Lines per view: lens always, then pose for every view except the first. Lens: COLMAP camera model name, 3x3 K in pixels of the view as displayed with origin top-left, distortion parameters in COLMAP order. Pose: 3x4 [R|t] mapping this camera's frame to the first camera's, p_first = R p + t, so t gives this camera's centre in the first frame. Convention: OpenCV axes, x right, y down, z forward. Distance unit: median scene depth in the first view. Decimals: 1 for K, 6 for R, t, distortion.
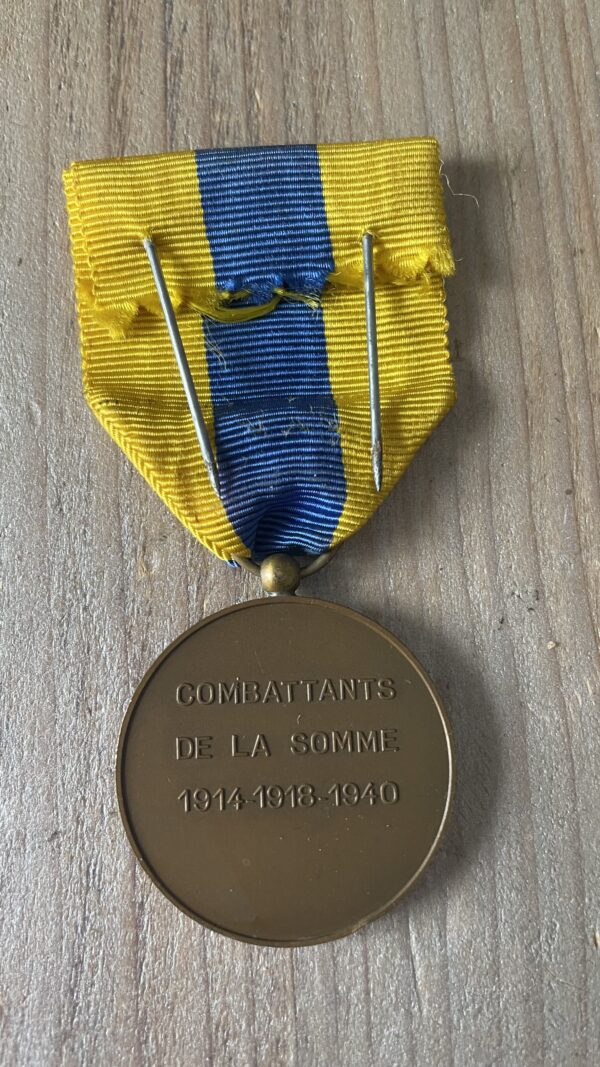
lens RADIAL K [[833.3, 0, 300.0], [0, 833.3, 533.5], [0, 0, 1]] dist [0.040982, -0.111710]
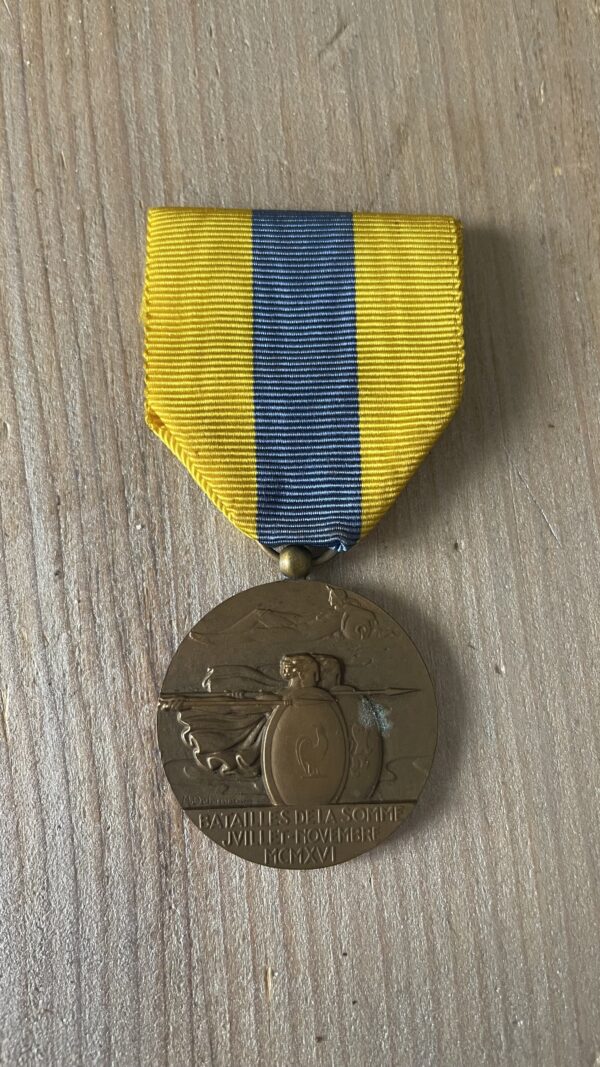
lens RADIAL K [[833.3, 0, 300.0], [0, 833.3, 533.5], [0, 0, 1]] dist [0.040982, -0.111710]
pose [[0.996861, -0.073783, 0.028700, 0.785256], [0.074366, 0.997035, -0.019795, -0.047858], [-0.027154, 0.021867, 0.999392, -0.160039]]
